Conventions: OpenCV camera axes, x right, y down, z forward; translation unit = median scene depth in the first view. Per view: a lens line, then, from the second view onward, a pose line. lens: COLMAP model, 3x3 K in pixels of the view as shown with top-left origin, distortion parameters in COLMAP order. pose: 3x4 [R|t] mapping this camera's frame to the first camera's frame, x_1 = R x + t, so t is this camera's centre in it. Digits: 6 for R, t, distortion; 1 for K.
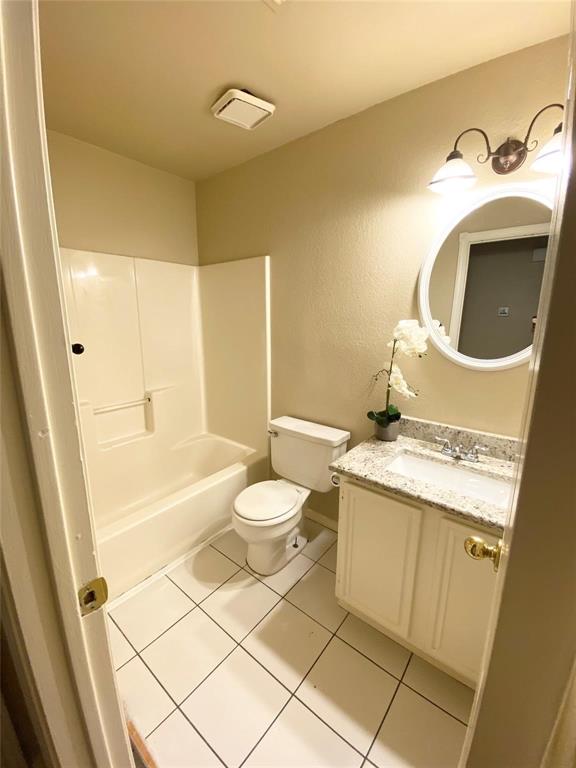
lens RADIAL K [[313.9, 0, 290.2], [0, 313.9, 380.8], [0, 0, 1]] dist [-0.012433, -0.001881]
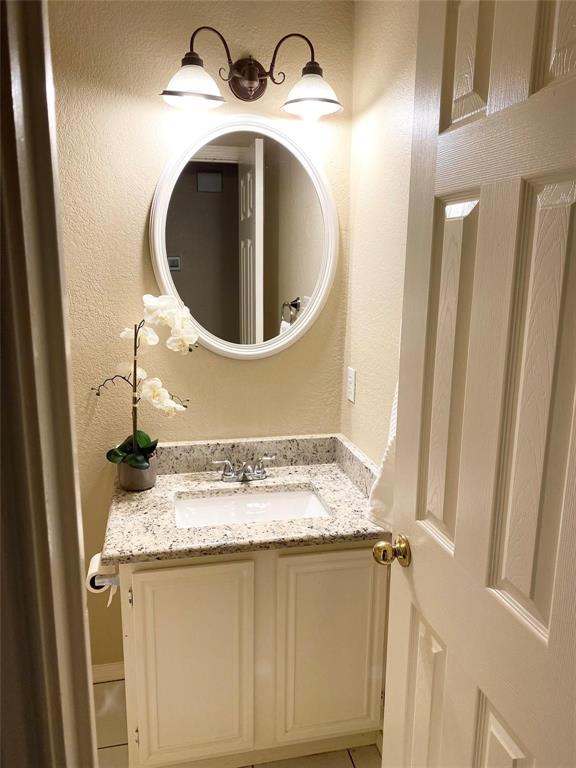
lens RADIAL K [[588.9, 0, 288.2], [0, 588.9, 387.9], [0, 0, 1]] dist [0.004569, -0.002949]
pose [[0.614924, -0.170769, 0.769874, -0.427418], [0.154292, 0.983457, 0.094906, -0.081529], [-0.773345, 0.060425, 0.631100, 0.038610]]
